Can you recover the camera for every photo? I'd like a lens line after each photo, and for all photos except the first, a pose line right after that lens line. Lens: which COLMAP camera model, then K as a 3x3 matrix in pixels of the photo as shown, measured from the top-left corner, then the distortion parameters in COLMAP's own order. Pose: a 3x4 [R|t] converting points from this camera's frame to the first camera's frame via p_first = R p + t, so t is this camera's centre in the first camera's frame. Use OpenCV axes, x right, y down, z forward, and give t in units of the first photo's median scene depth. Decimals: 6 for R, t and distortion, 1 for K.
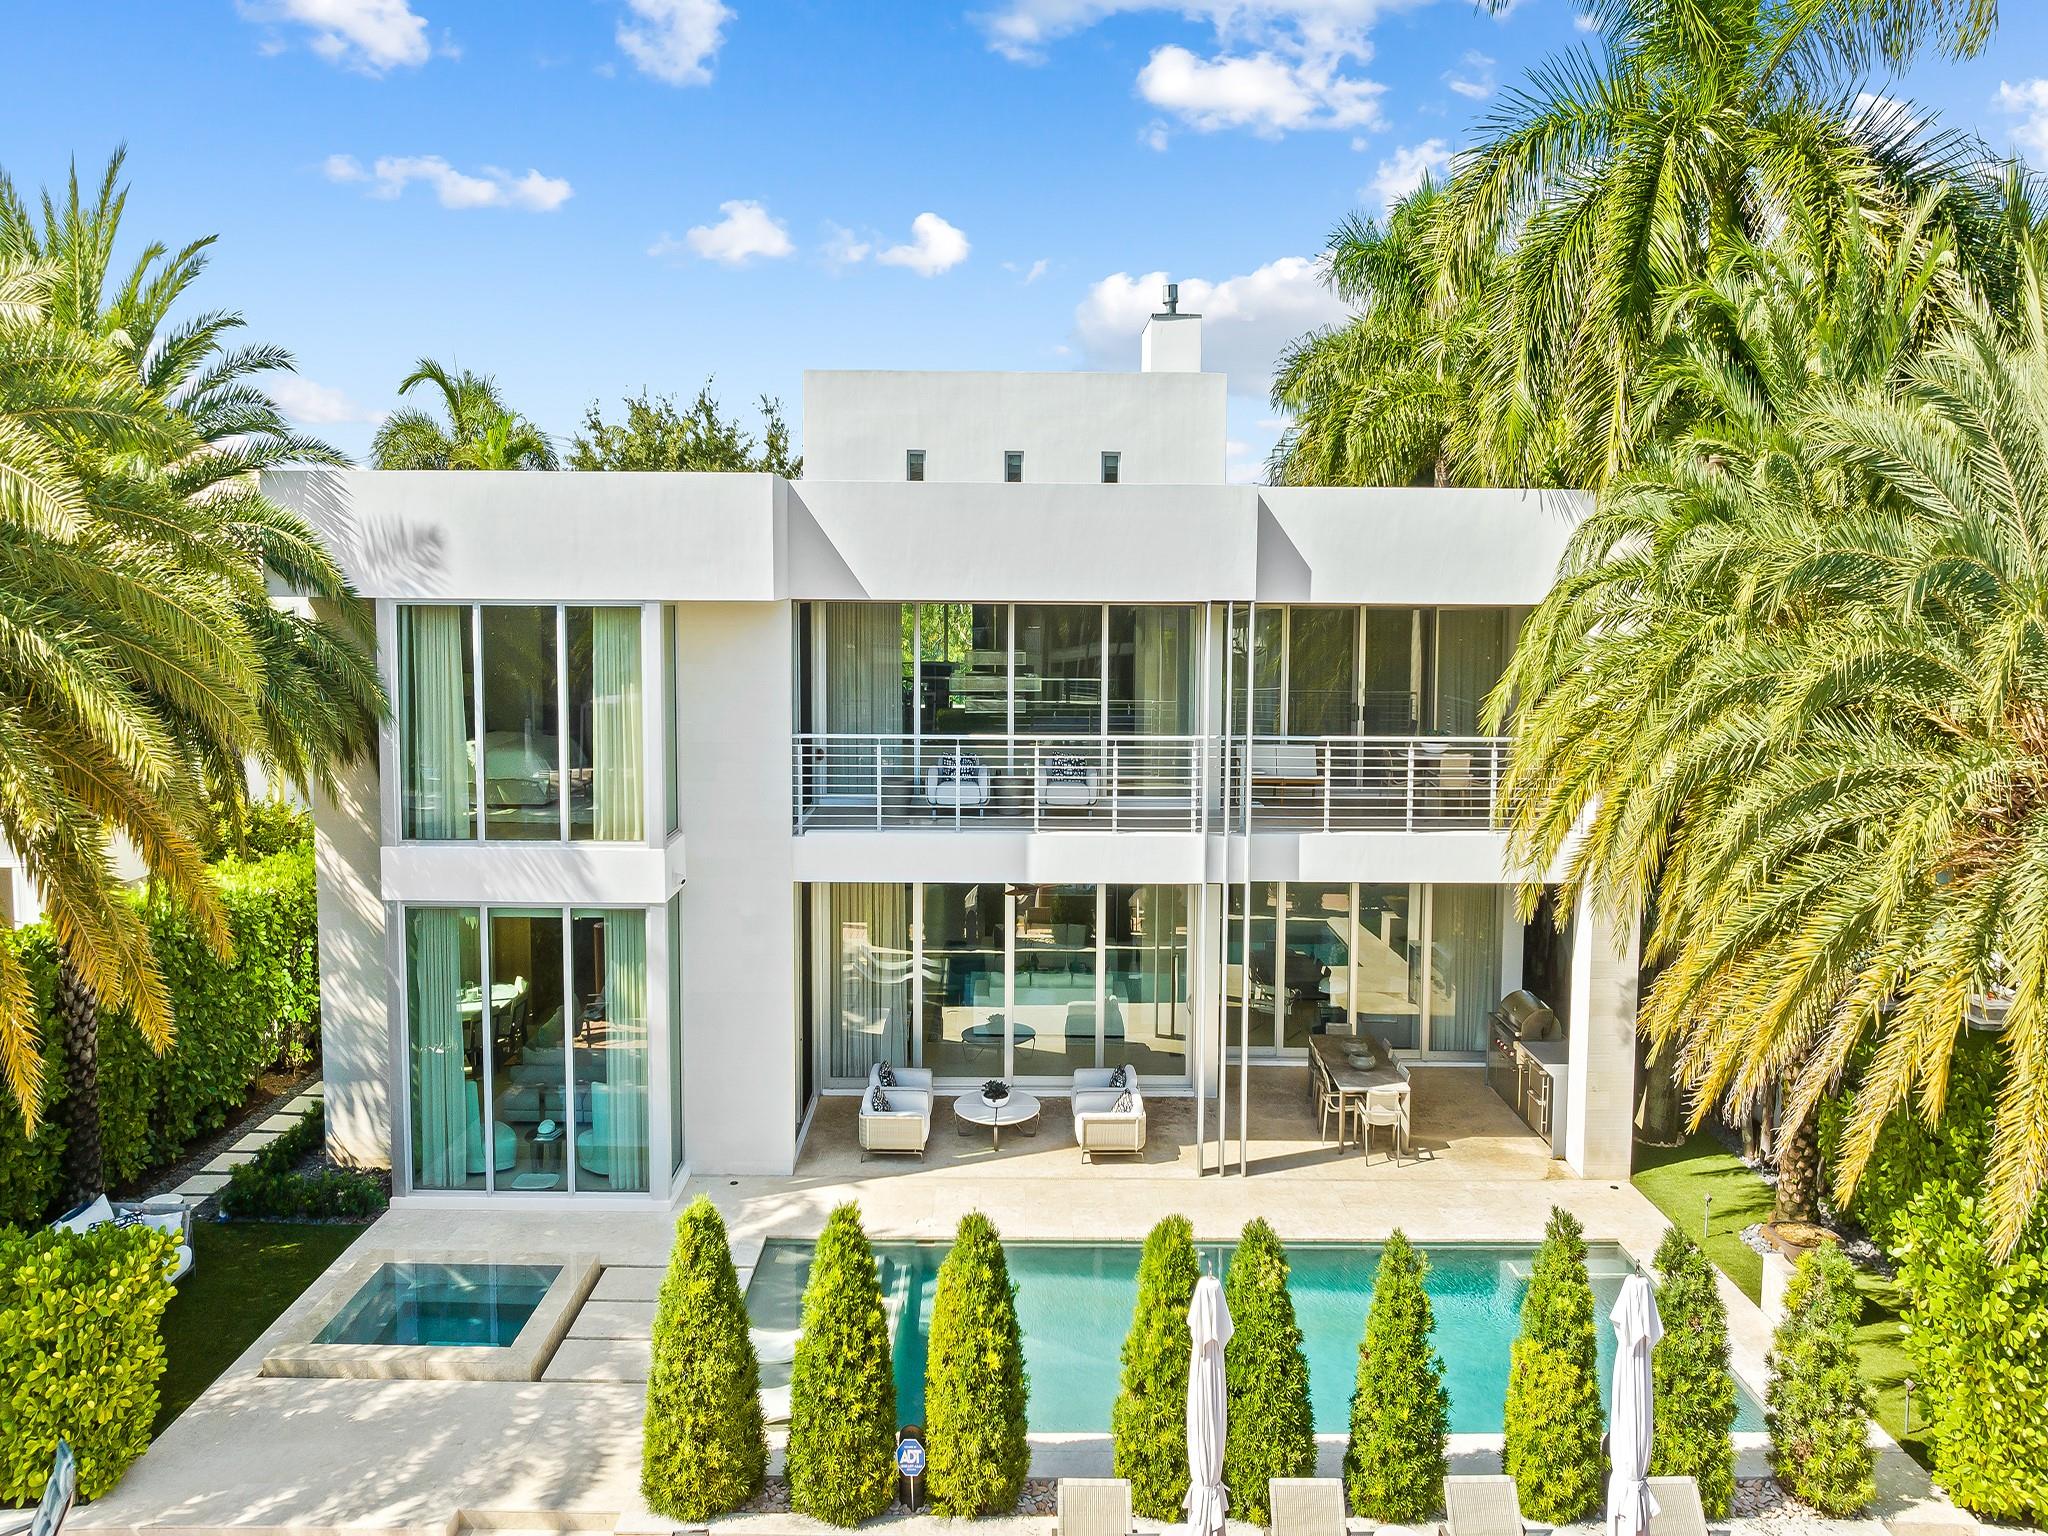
lens RADIAL K [[1461.6, 0, 1020.5], [0, 1461.6, 829.2], [0, 0, 1]] dist [-0.015946, 0.010141]
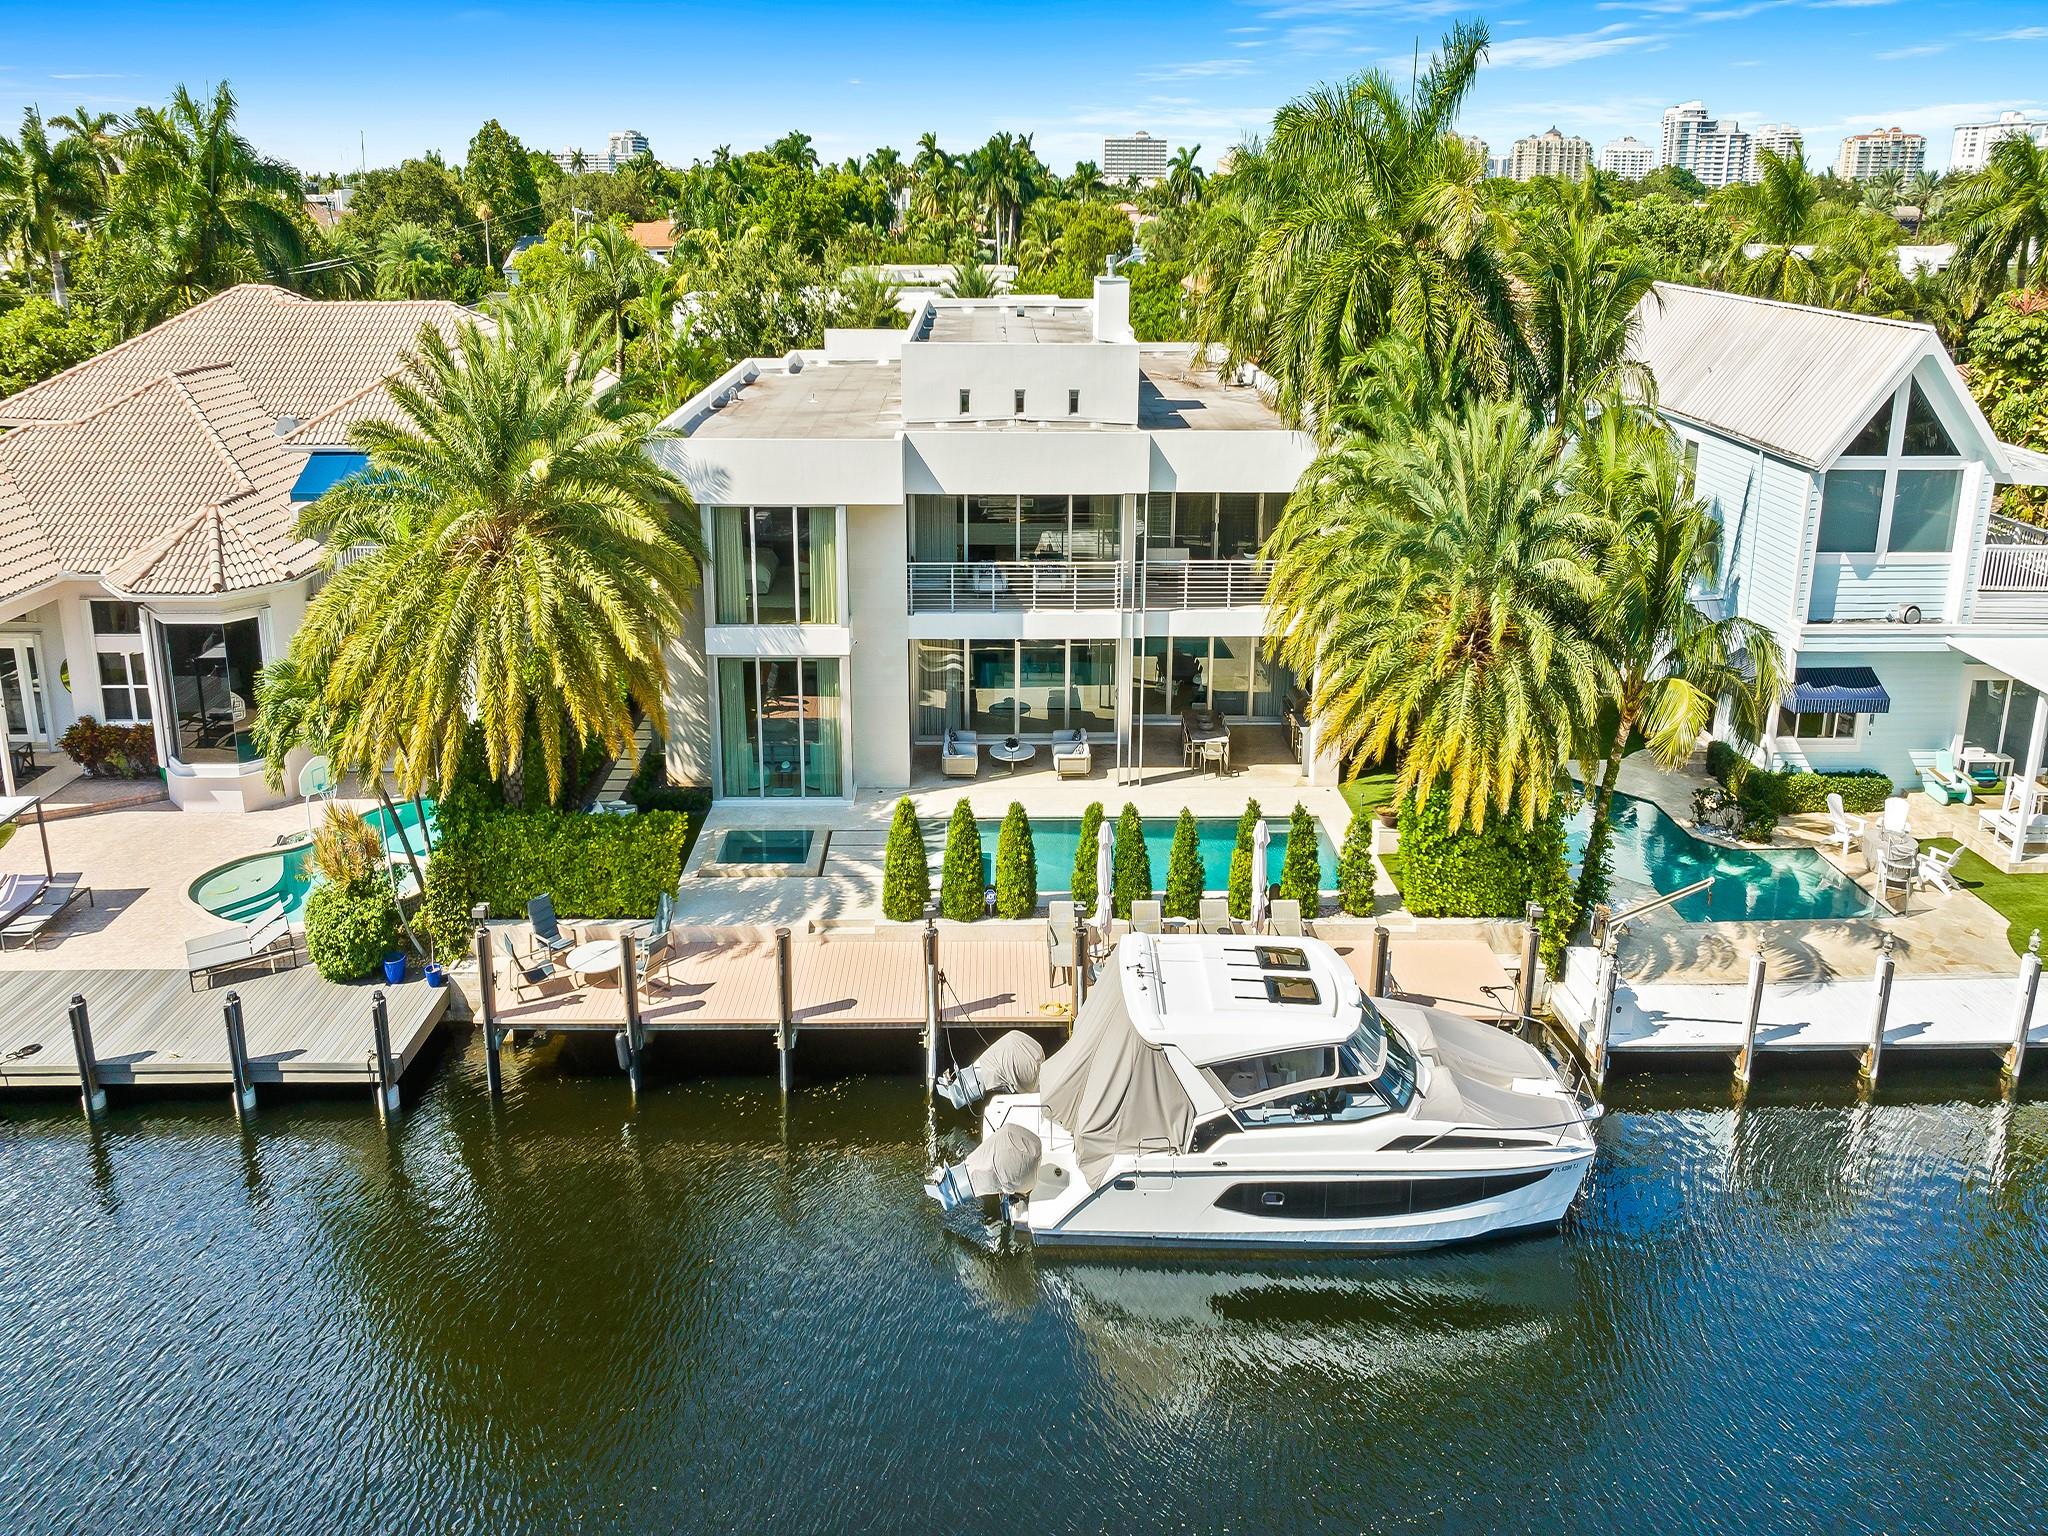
lens RADIAL K [[1461.6, 0, 1016.4], [0, 1461.6, 776.3], [0, 0, 1]] dist [-0.015946, 0.010141]
pose [[0.999813, -0.009363, 0.016894, -0.047239], [0.005311, 0.974196, 0.225643, -0.224498], [-0.018571, -0.225511, 0.974063, -0.932377]]
